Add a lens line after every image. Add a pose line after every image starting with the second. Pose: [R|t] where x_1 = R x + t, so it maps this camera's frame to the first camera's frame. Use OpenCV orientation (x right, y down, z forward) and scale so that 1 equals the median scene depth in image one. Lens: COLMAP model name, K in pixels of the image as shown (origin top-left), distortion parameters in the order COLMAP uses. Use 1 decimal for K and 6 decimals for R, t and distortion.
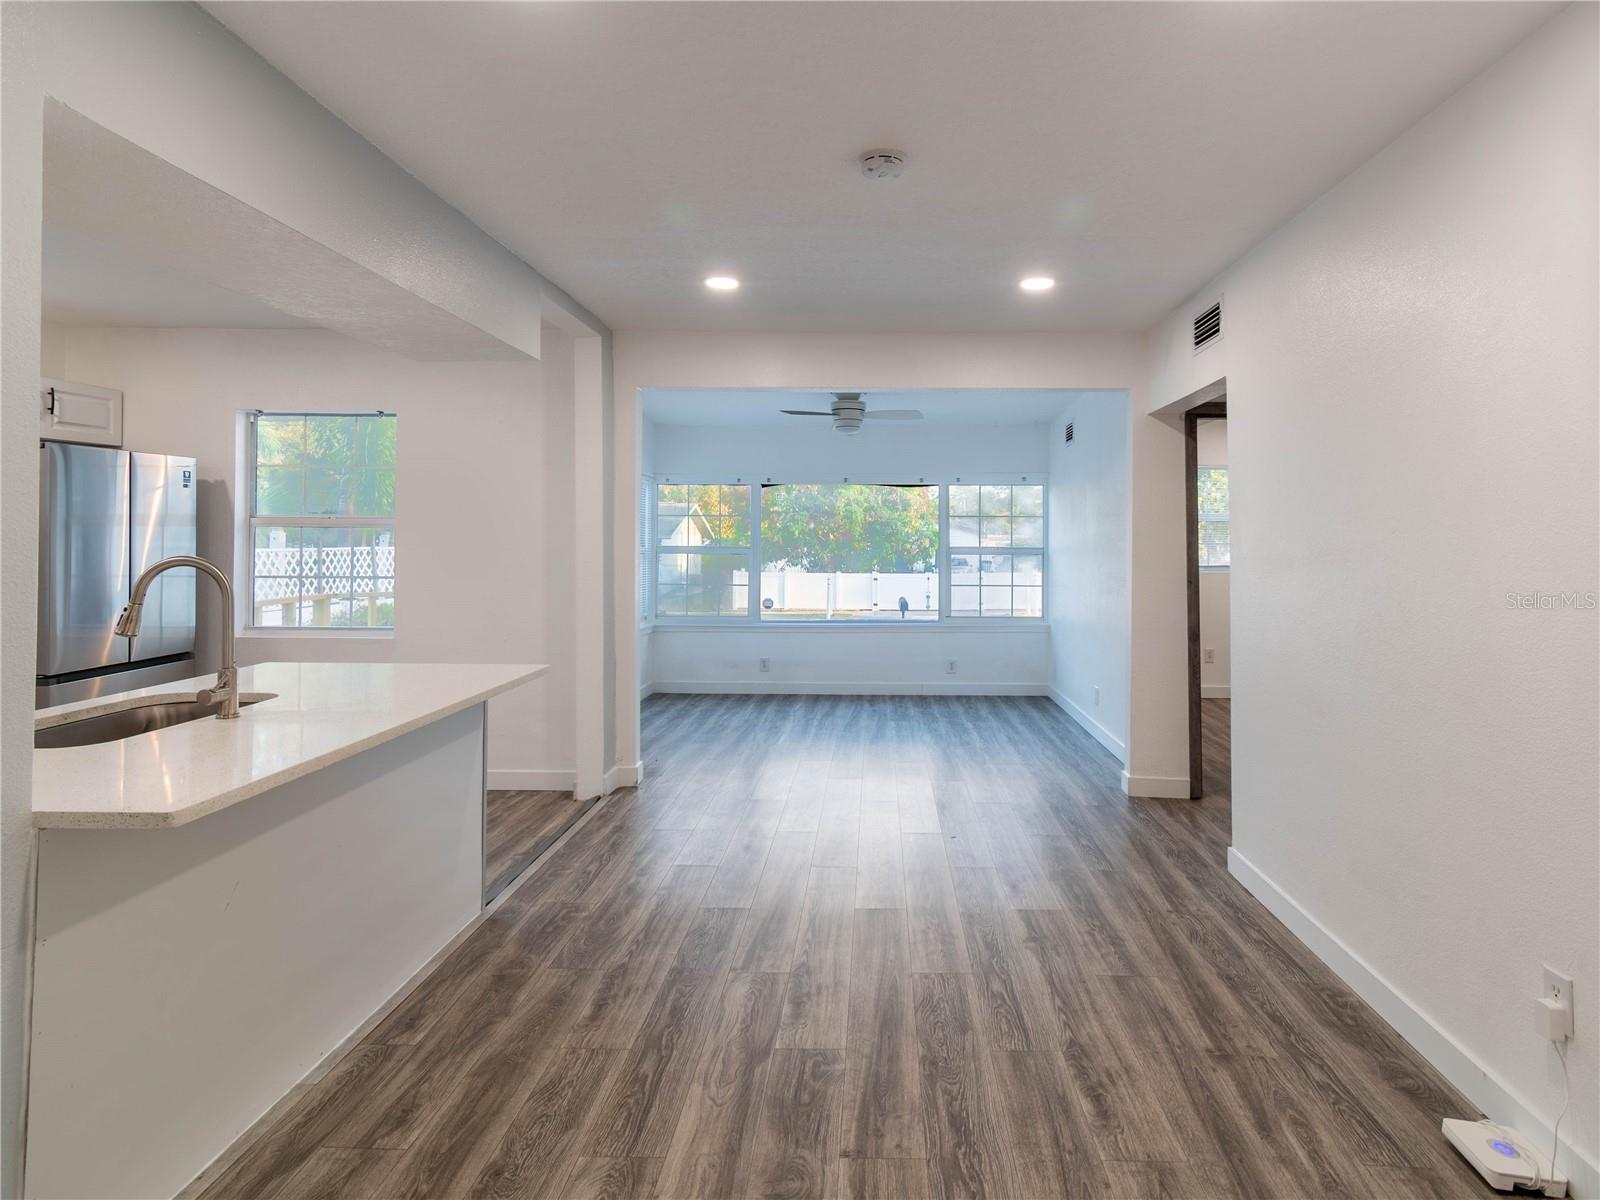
lens RADIAL K [[869.4, 0, 846.3], [0, 869.4, 547.9], [0, 0, 1]] dist [0.006920, -0.003734]
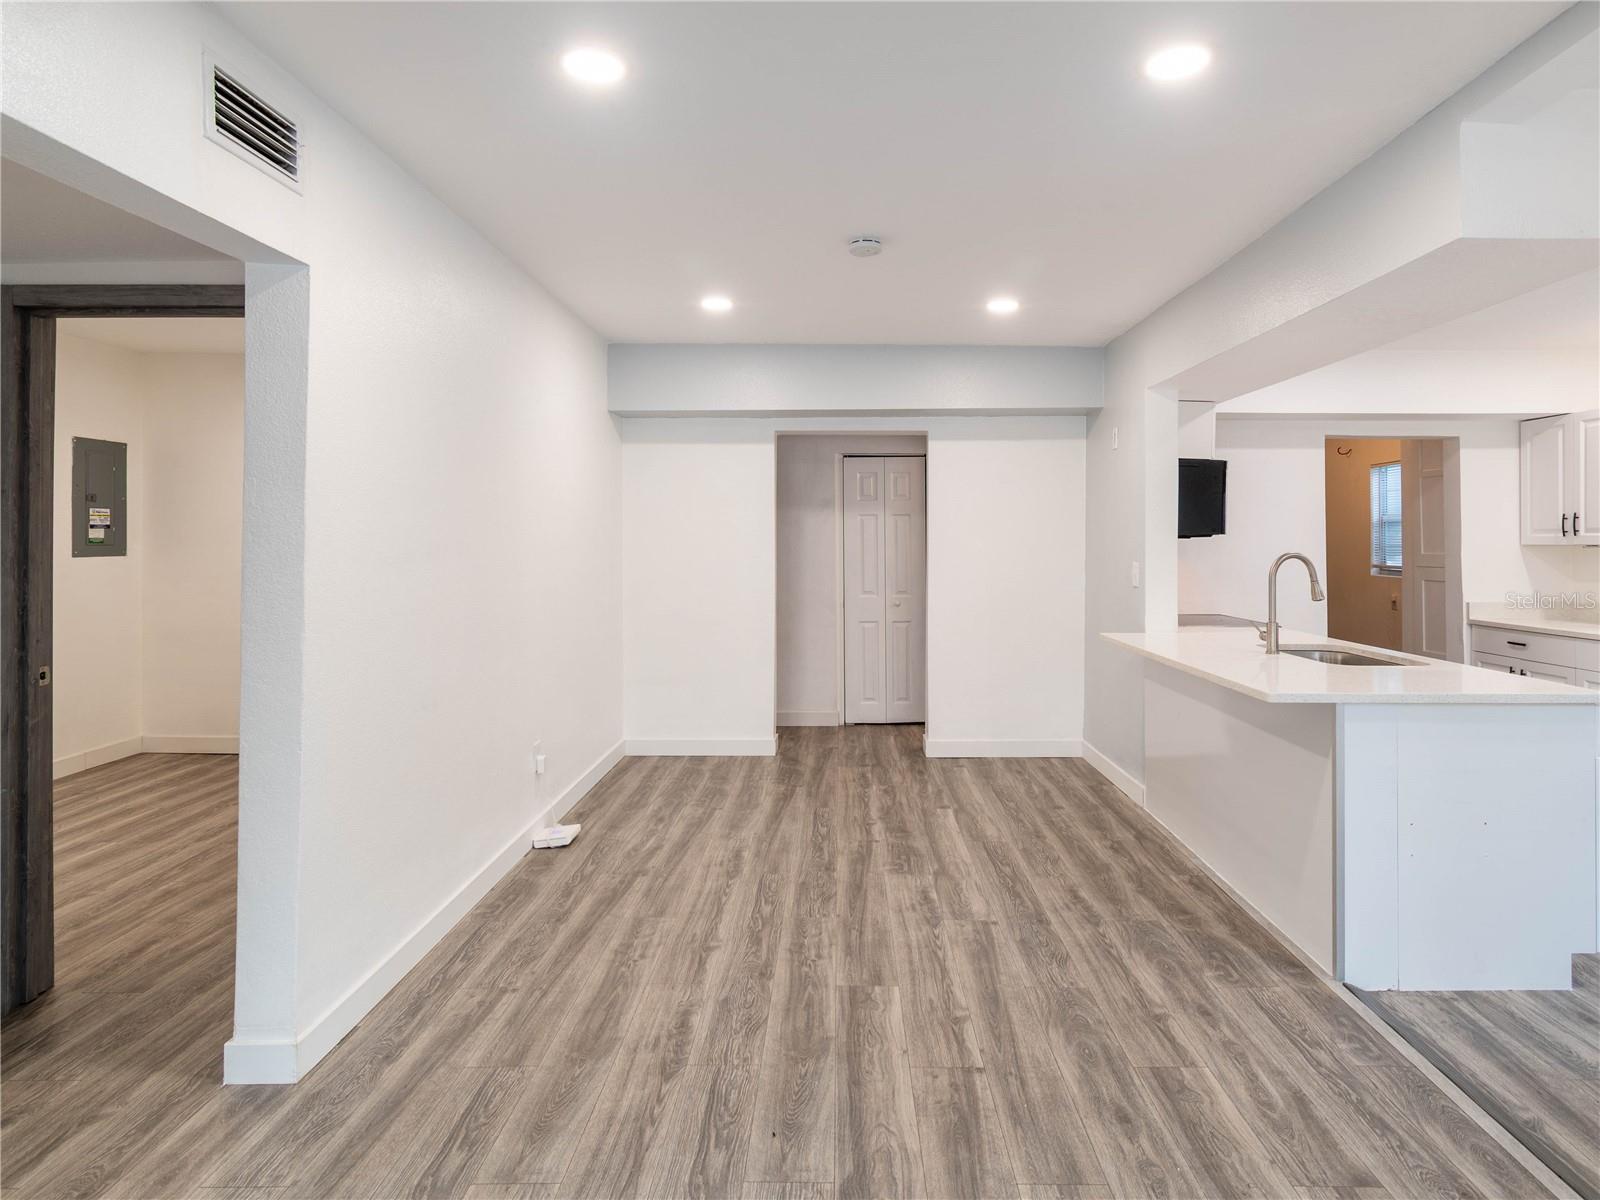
lens RADIAL K [[856.4, 0, 830.3], [0, 856.4, 545.0], [0, 0, 1]] dist [0.005068, -0.001799]
pose [[-0.999682, -0.007827, -0.023951, 0.101203], [-0.008238, 0.999820, 0.017093, -0.017442], [0.023813, 0.017285, -0.999567, 1.877339]]
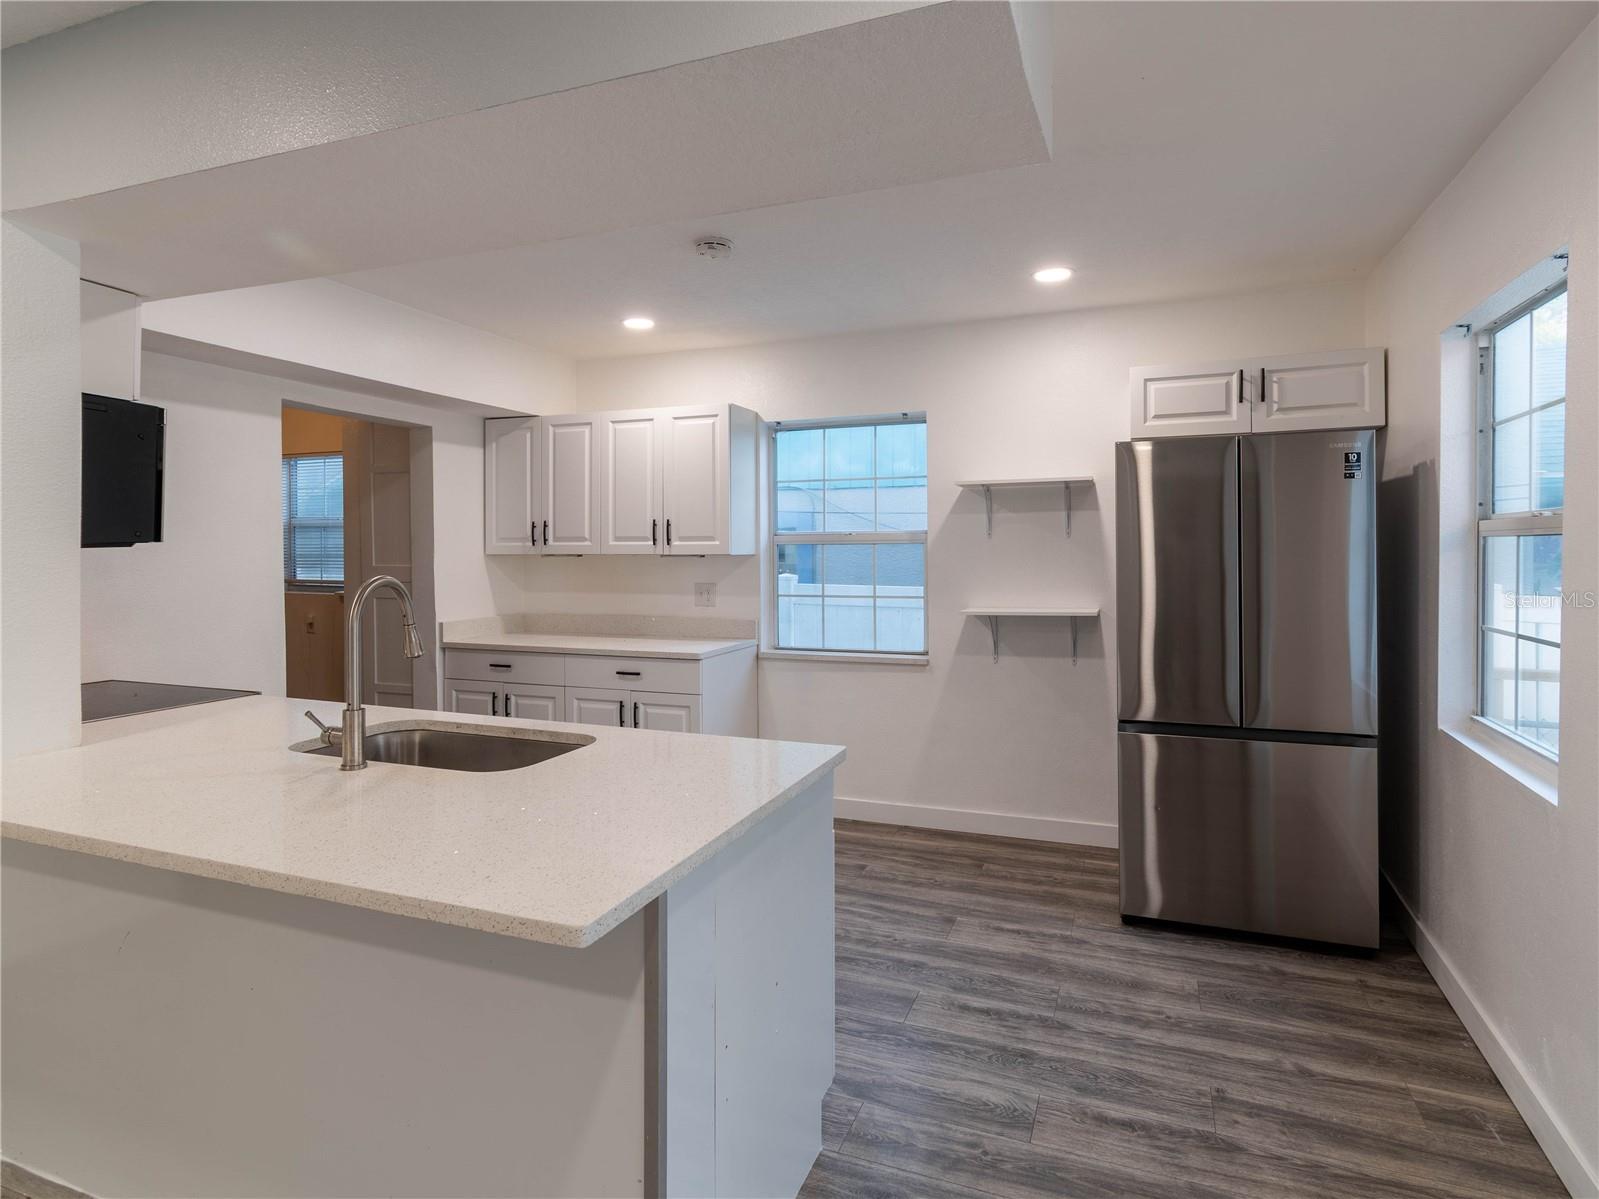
lens RADIAL K [[855.8, 0, 828.1], [0, 855.8, 559.0], [0, 0, 1]] dist [0.005068, -0.001799]
pose [[-0.318180, 0.007333, -0.948002, -0.050631], [-0.012629, 0.999849, 0.011973, -0.018293], [0.947946, 0.015782, -0.318039, 1.245663]]
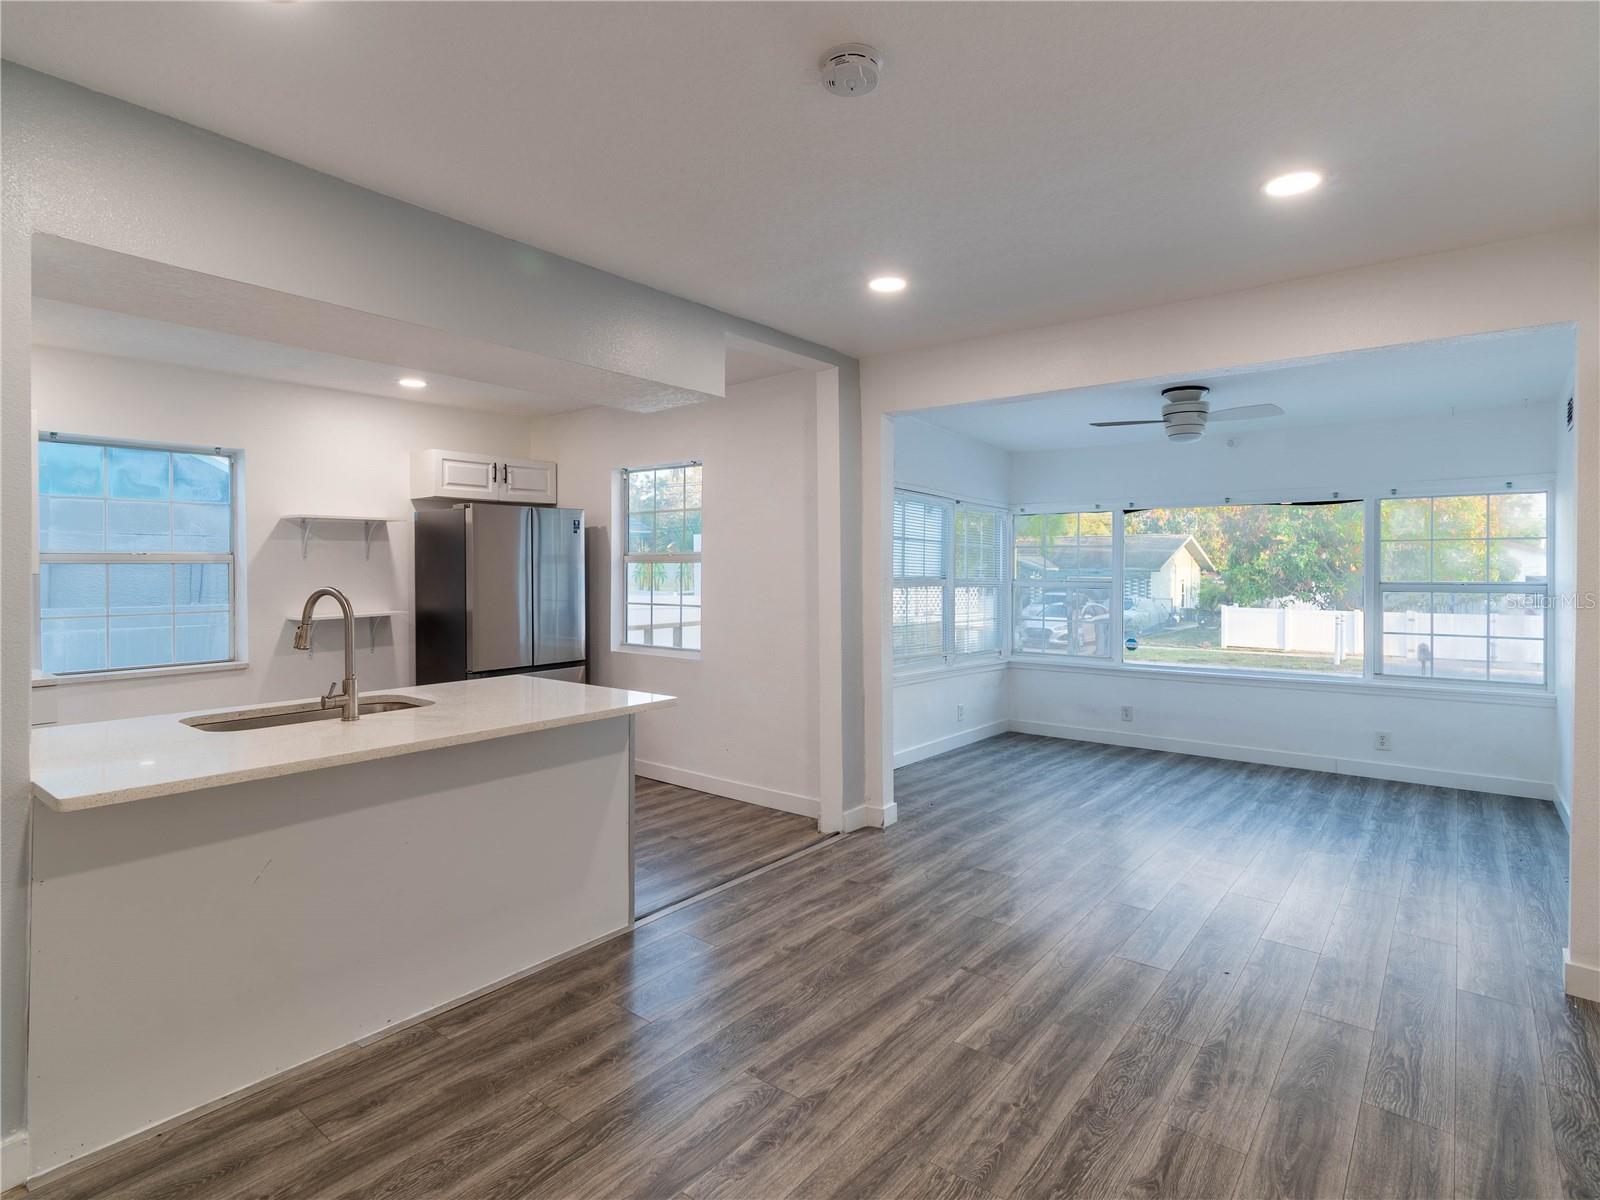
lens RADIAL K [[817.3, 0, 809.8], [0, 817.3, 588.6], [0, 0, 1]] dist [-0.000905, -0.001572]
pose [[0.803914, 0.009203, -0.594674, 0.354870], [-0.003593, 0.999937, 0.010616, -0.002452], [0.594734, -0.006398, 0.803897, 0.345987]]
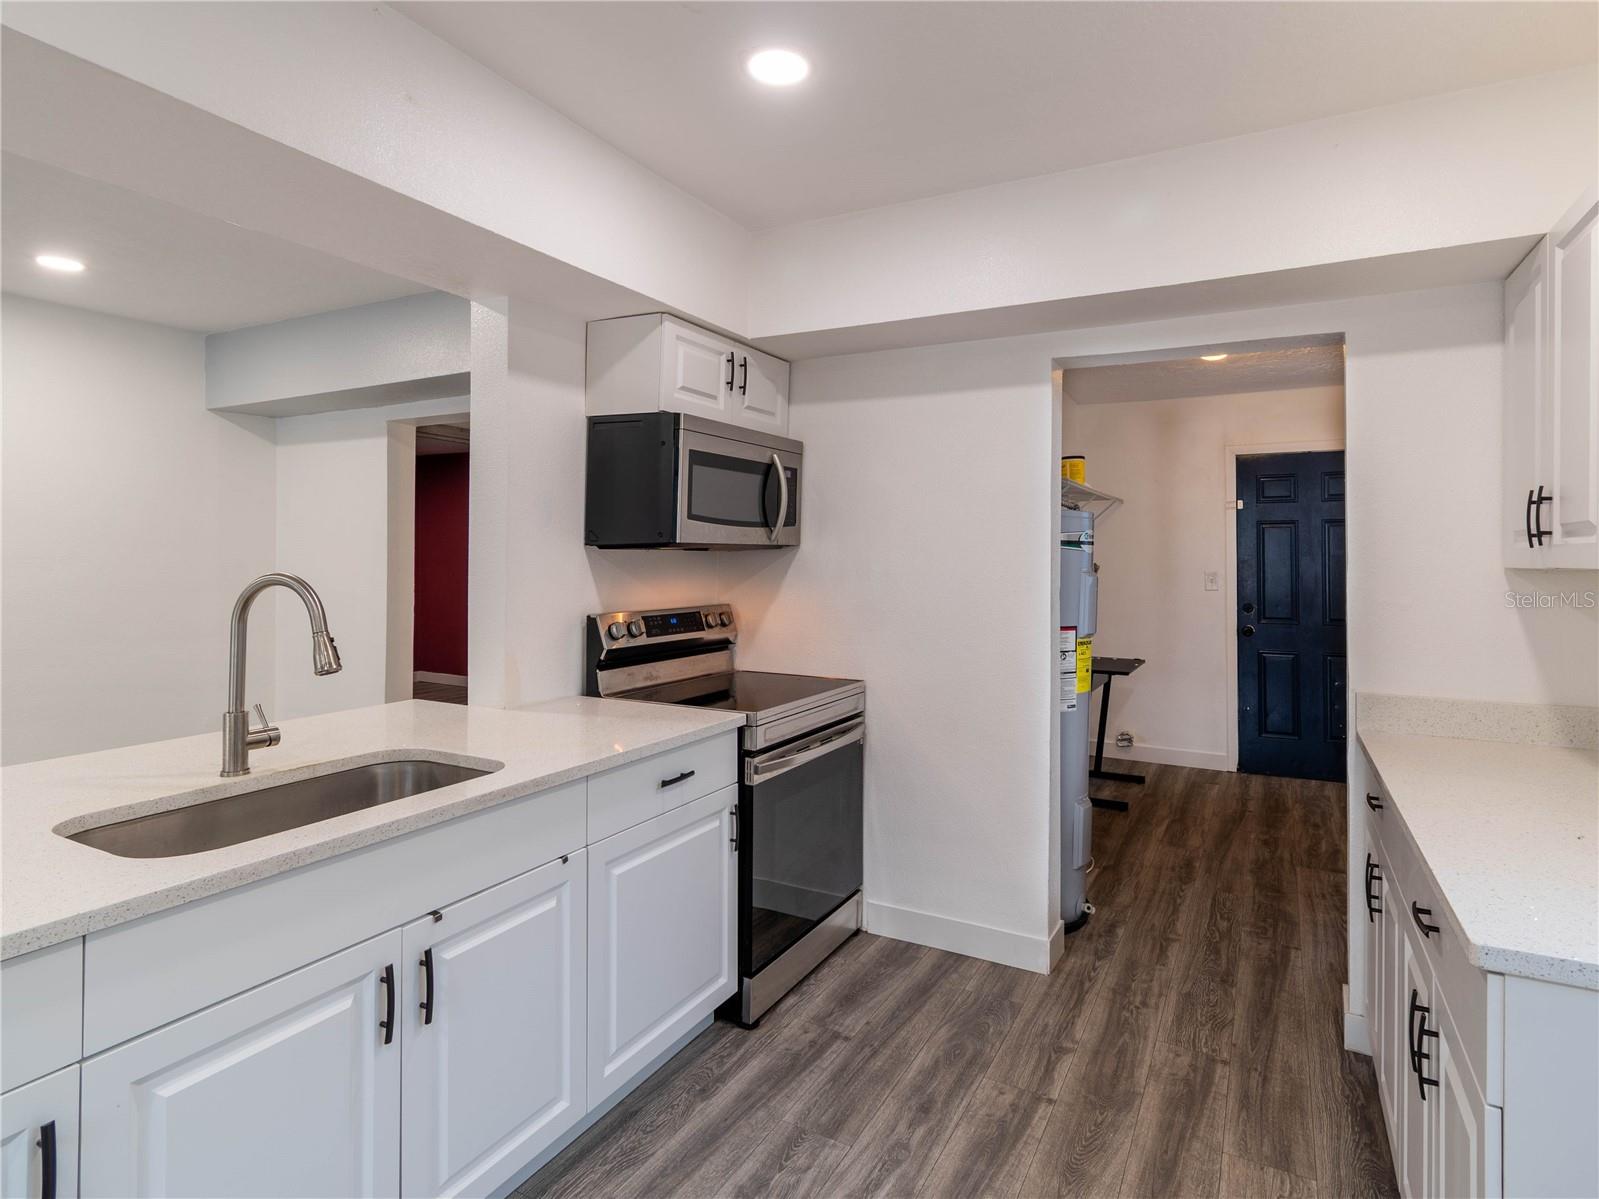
lens RADIAL K [[855.8, 0, 826.0], [0, 855.8, 551.1], [0, 0, 1]] dist [0.005068, -0.001799]
pose [[-0.896672, -0.009105, 0.442602, -1.132508], [-0.007774, 0.999958, 0.004821, -0.012665], [-0.442627, 0.000883, -0.896705, 1.074476]]
